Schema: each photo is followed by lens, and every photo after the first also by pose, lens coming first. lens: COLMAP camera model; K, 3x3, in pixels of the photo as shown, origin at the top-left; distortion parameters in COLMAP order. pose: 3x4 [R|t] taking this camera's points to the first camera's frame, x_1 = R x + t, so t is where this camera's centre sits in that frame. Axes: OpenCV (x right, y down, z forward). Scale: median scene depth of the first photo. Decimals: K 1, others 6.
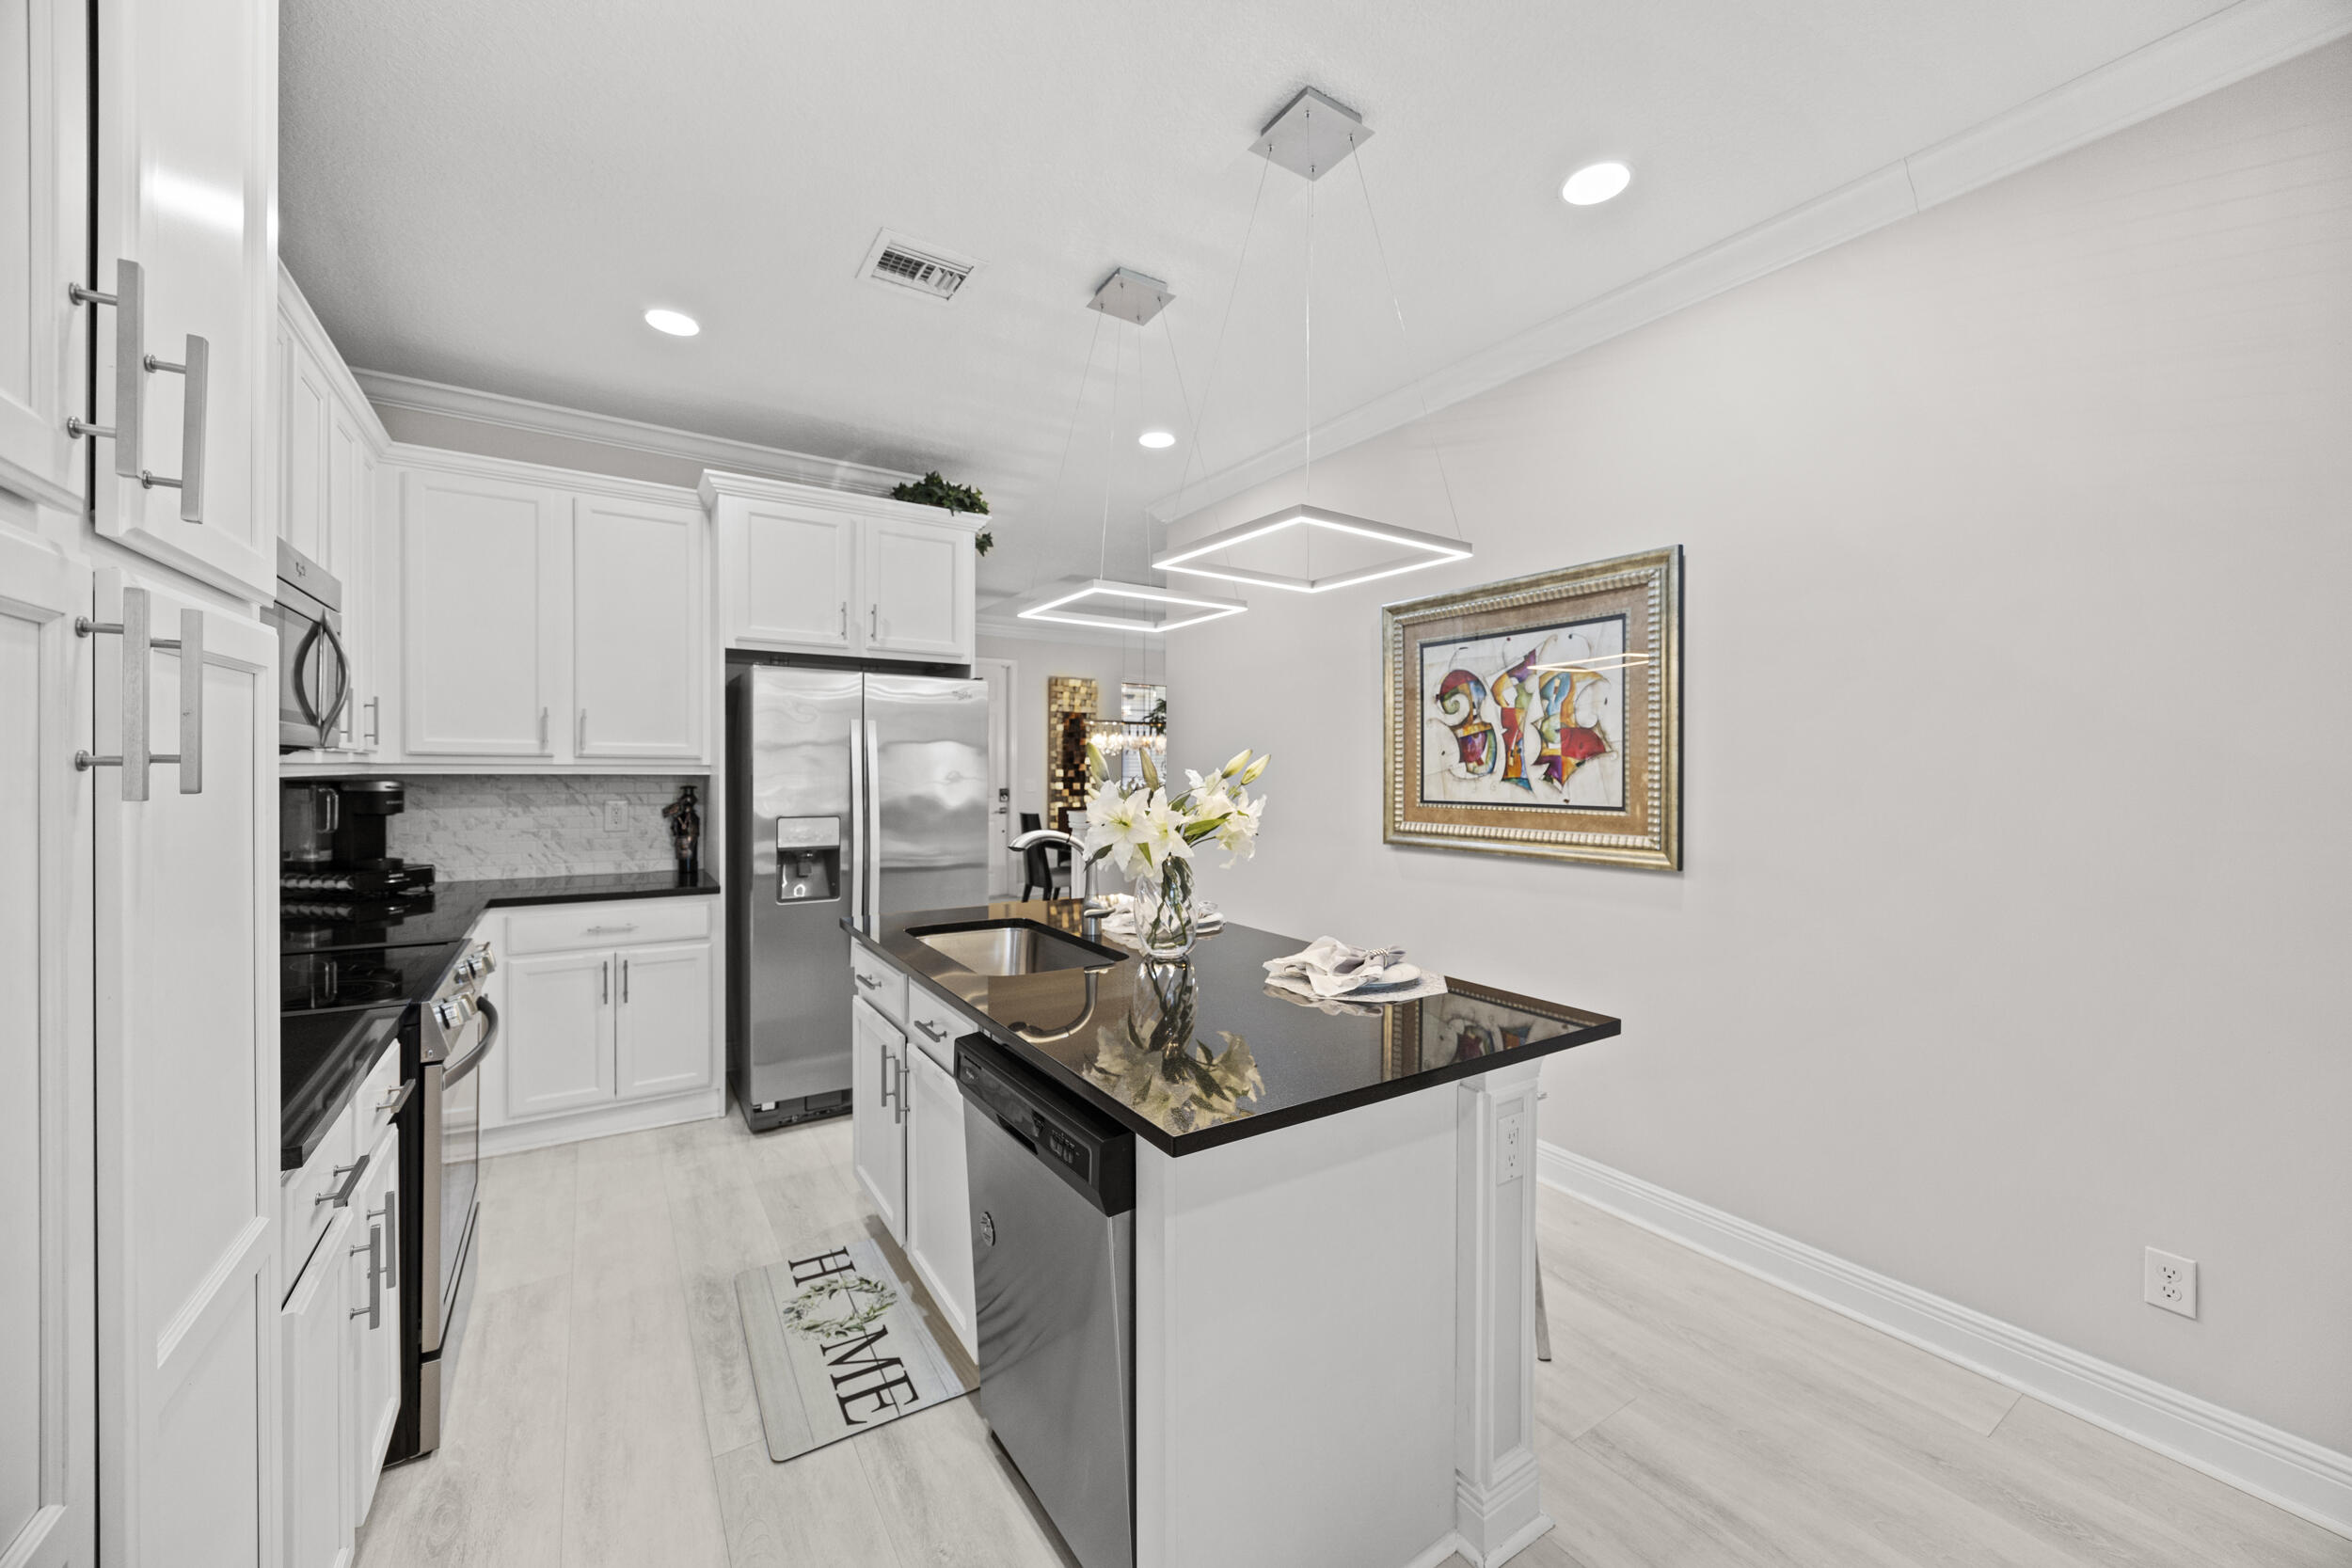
lens RADIAL K [[898.1, 0, 1181.7], [0, 898.1, 772.7], [0, 0, 1]] dist [0.000958, 0.000399]
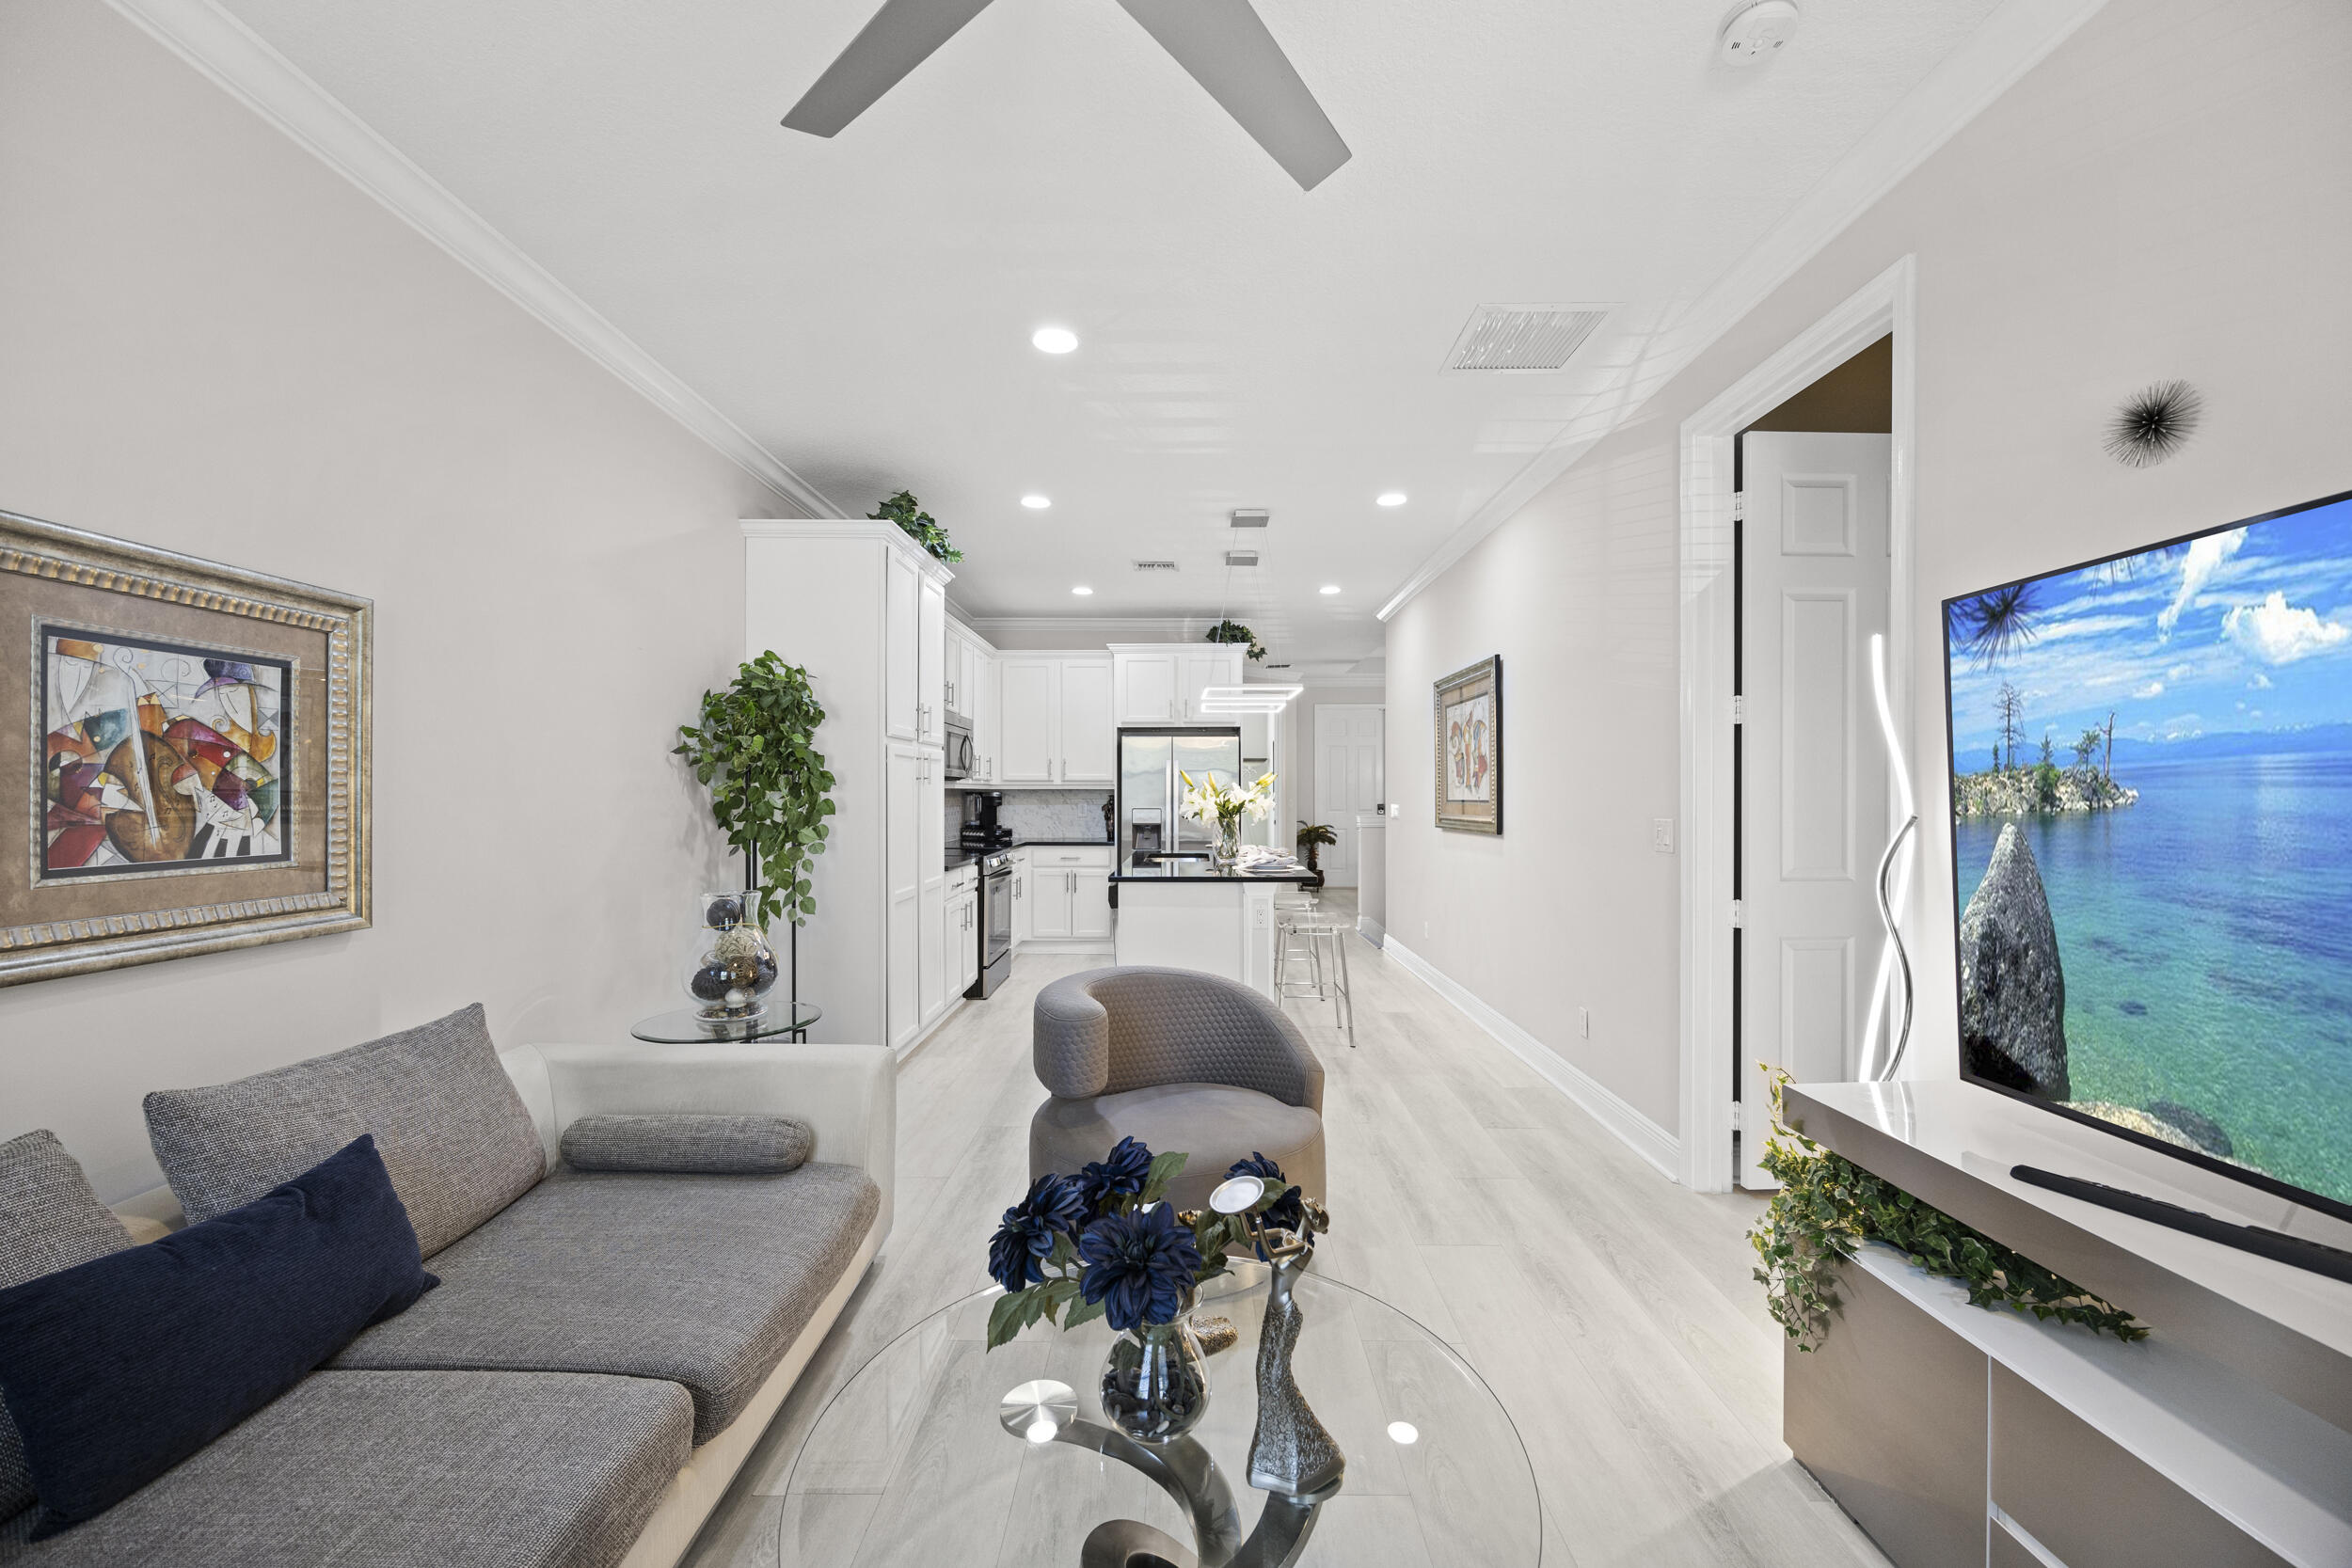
lens RADIAL K [[898.1, 0, 1198.2], [0, 898.1, 787.3], [0, 0, 1]] dist [0.000958, 0.000399]
pose [[0.838814, -0.009580, -0.544334, 0.843858], [0.003380, 0.999918, -0.012388, 0.027850], [0.544408, 0.008552, 0.838777, -0.690379]]
